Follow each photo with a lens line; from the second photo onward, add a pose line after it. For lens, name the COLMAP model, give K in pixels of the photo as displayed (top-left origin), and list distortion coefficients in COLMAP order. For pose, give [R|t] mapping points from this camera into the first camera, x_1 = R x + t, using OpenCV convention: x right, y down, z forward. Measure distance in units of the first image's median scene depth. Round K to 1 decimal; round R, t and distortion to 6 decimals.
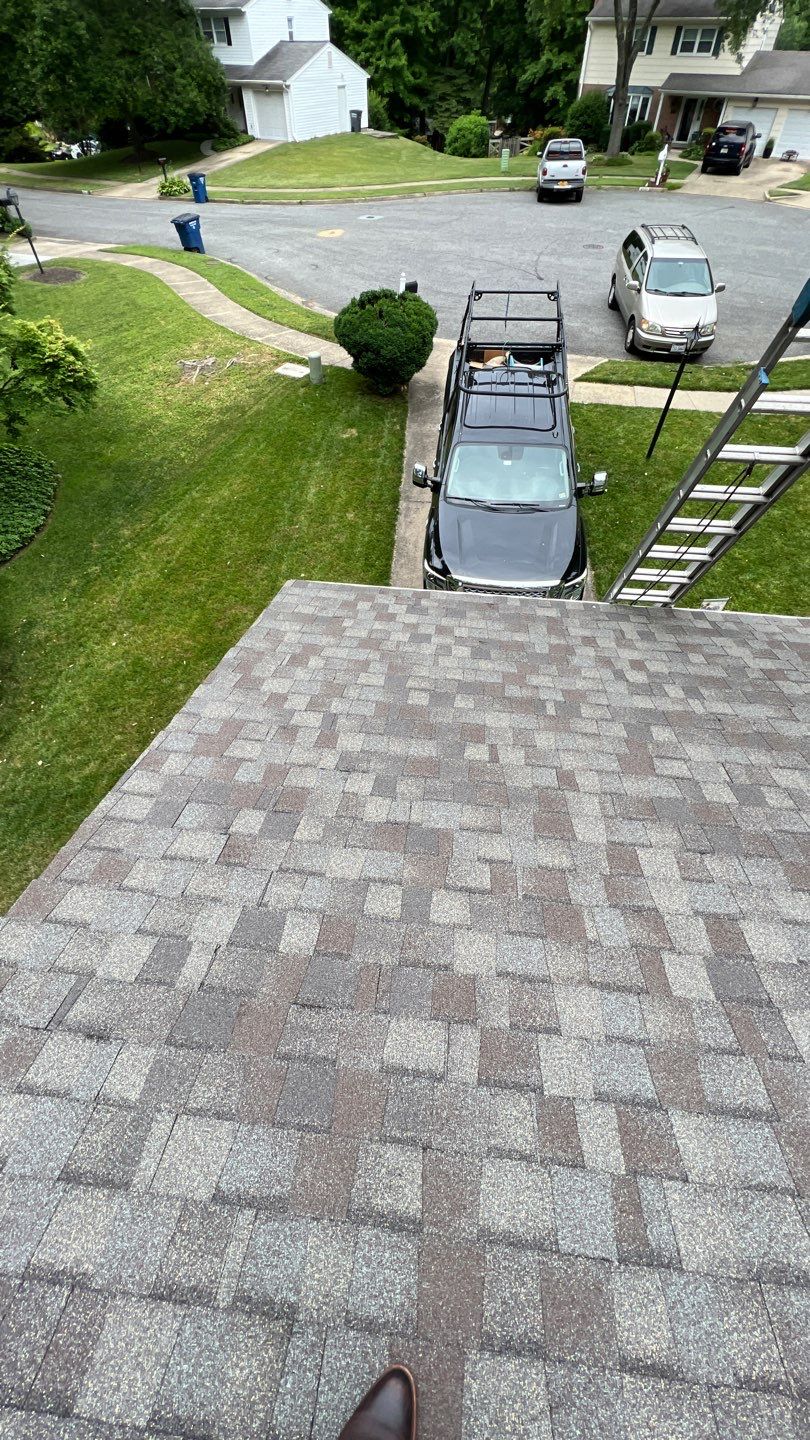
lens RADIAL K [[567.9, 0, 403.7], [0, 567.9, 717.9], [0, 0, 1]] dist [-0.002297, 0.000134]
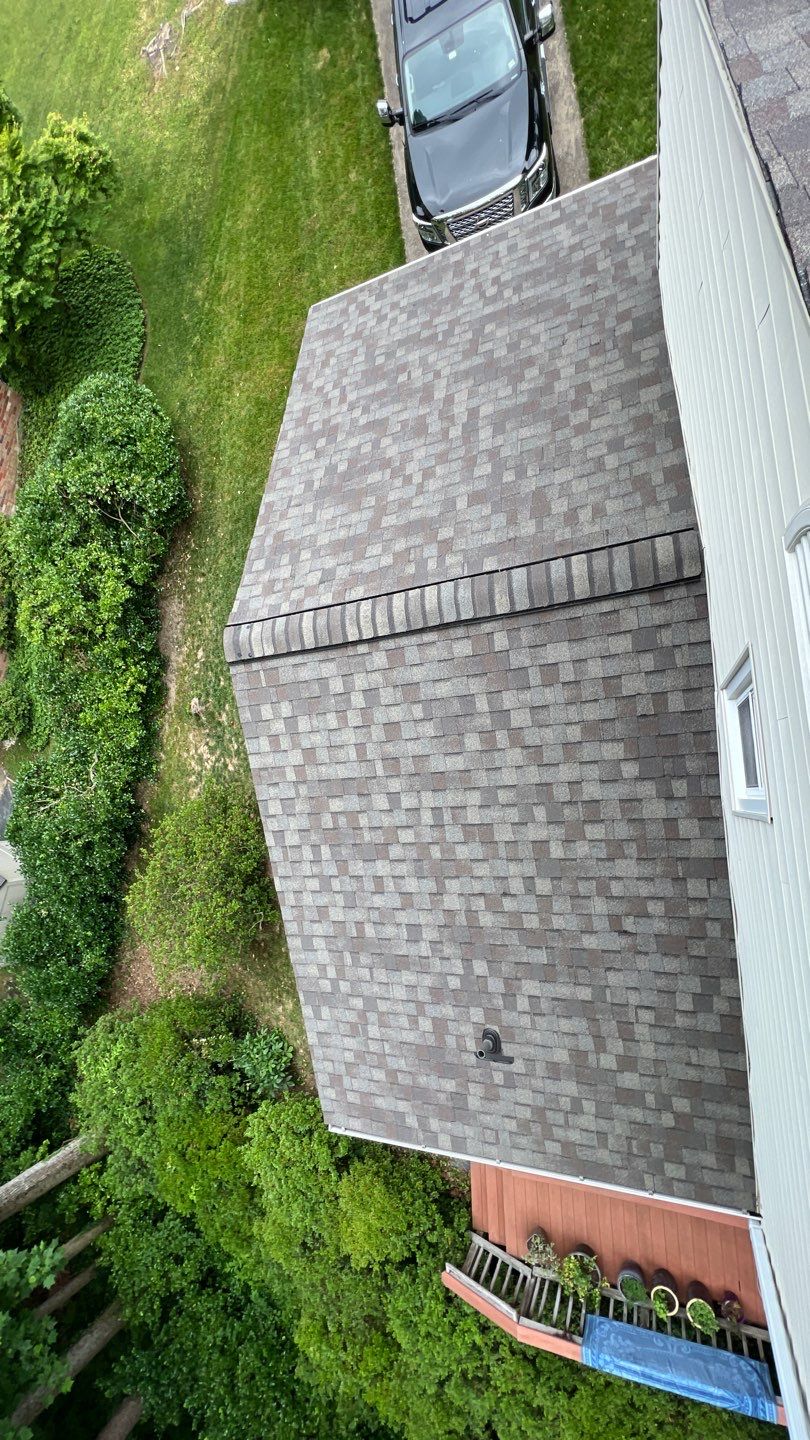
lens RADIAL K [[567.9, 0, 403.7], [0, 567.9, 717.9], [0, 0, 1]] dist [-0.002297, 0.000134]
pose [[0.905654, -0.204803, -0.371278, 0.704094], [0.366312, 0.818910, 0.441817, 0.175854], [0.213558, -0.536136, 0.816671, -1.574247]]
